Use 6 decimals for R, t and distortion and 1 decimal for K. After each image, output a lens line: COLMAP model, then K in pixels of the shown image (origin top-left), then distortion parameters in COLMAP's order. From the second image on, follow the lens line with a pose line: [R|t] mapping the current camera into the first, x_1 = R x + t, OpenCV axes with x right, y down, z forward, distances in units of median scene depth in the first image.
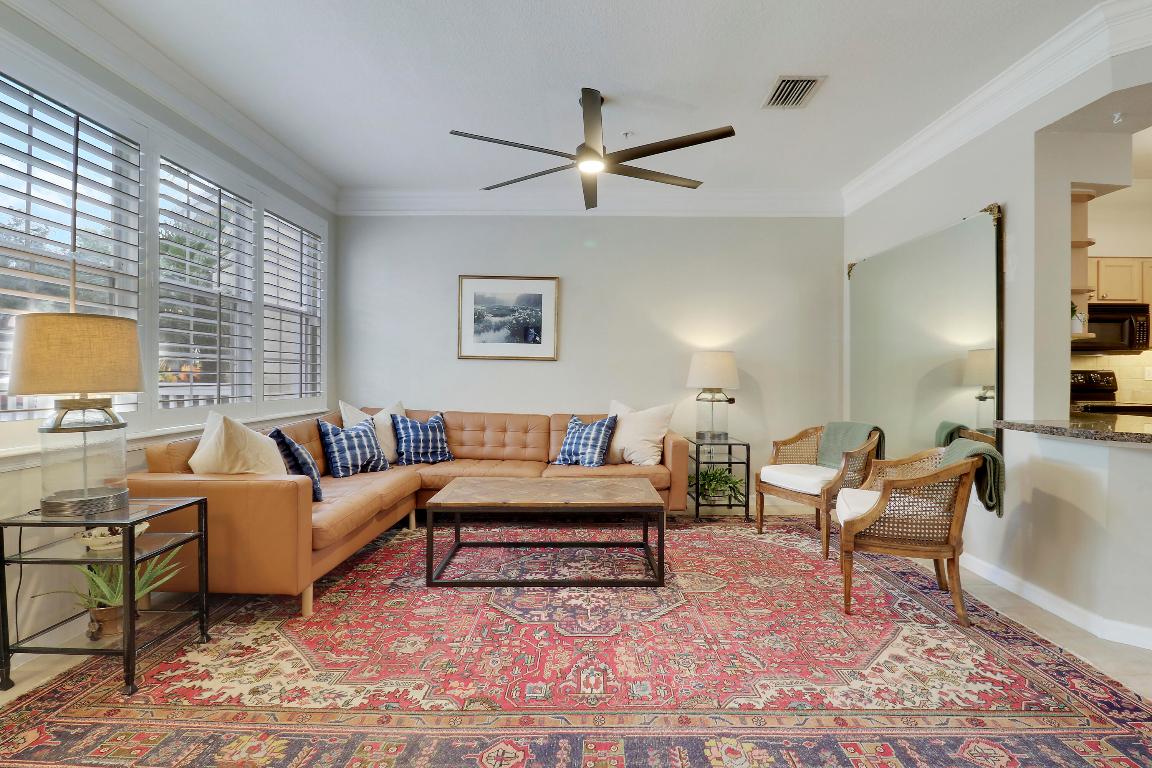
lens RADIAL K [[541.6, 0, 579.6], [0, 541.6, 379.4], [0, 0, 1]] dist [-0.000099, -0.000397]
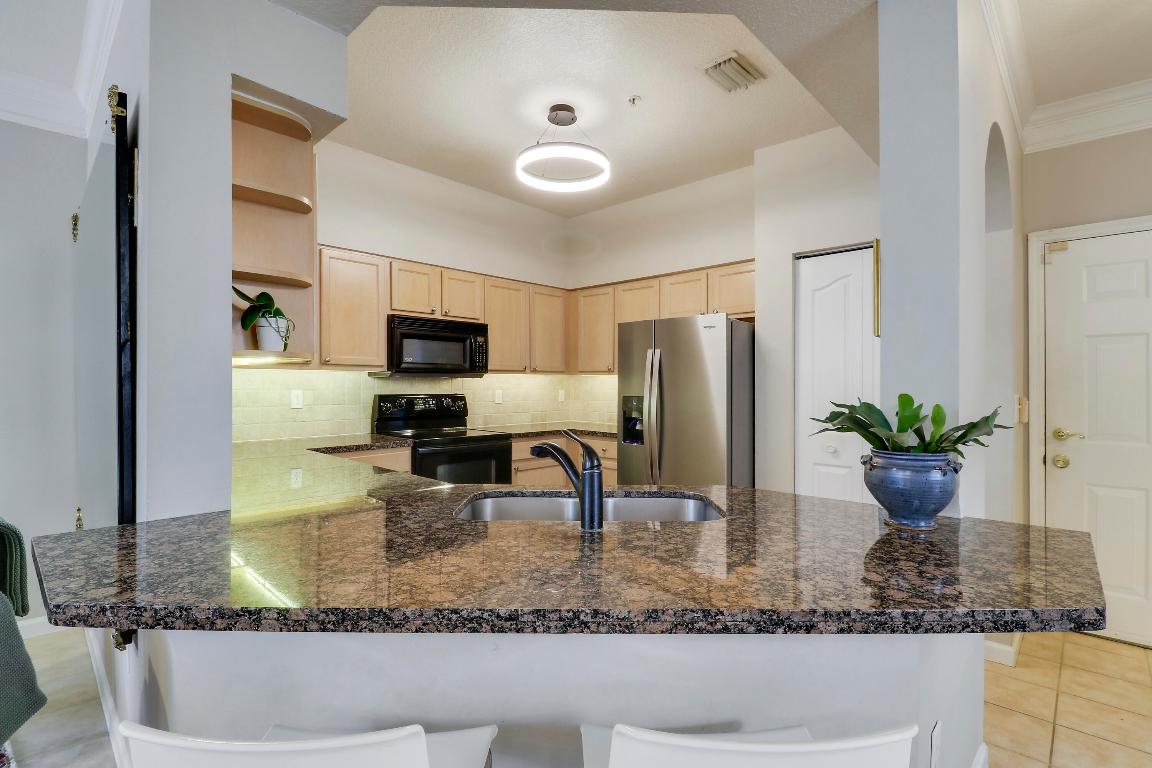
lens RADIAL K [[541.6, 0, 579.6], [0, 541.6, 379.4], [0, 0, 1]] dist [-0.000099, -0.000397]
pose [[0.682630, 0.002596, 0.730760, 0.706036], [0.005825, 0.999943, -0.008993, -0.050931], [-0.730741, 0.010396, 0.682576, 0.359691]]
